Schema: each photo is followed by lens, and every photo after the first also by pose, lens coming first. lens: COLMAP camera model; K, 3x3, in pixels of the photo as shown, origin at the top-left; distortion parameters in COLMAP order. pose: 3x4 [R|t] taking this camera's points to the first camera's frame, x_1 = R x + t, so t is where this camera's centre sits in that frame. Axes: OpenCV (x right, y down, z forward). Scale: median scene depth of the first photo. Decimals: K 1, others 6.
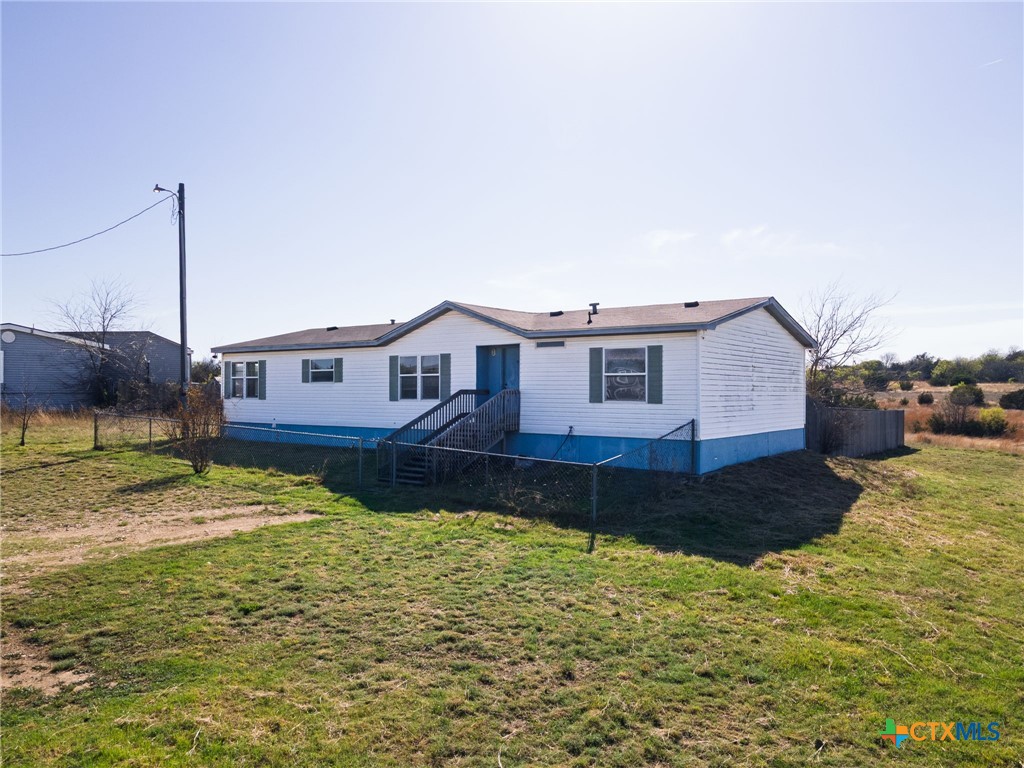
lens RADIAL K [[771.2, 0, 509.4], [0, 771.2, 384.0], [0, 0, 1]] dist [0.010028, 0.006713]
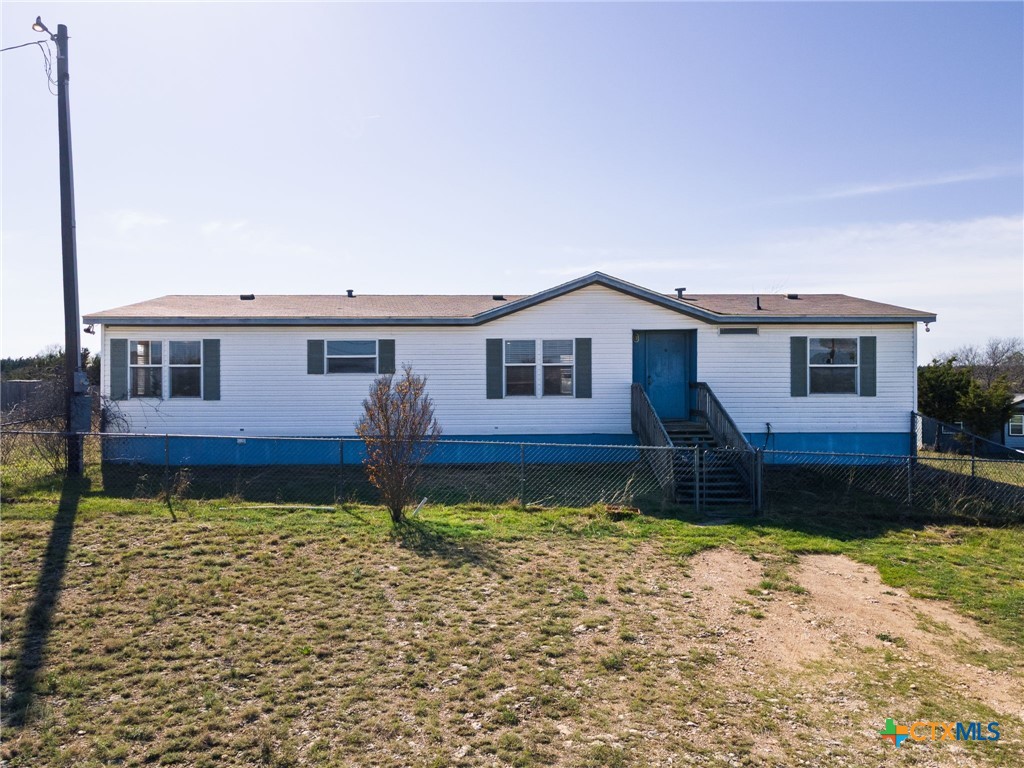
lens RADIAL K [[771.2, 0, 509.2], [0, 771.2, 386.9], [0, 0, 1]] dist [0.010028, 0.006713]
pose [[0.793279, -0.005093, 0.608837, -0.640644], [0.000027, 0.999965, 0.008329, 0.004541], [-0.608858, -0.006591, 0.793252, 0.422283]]
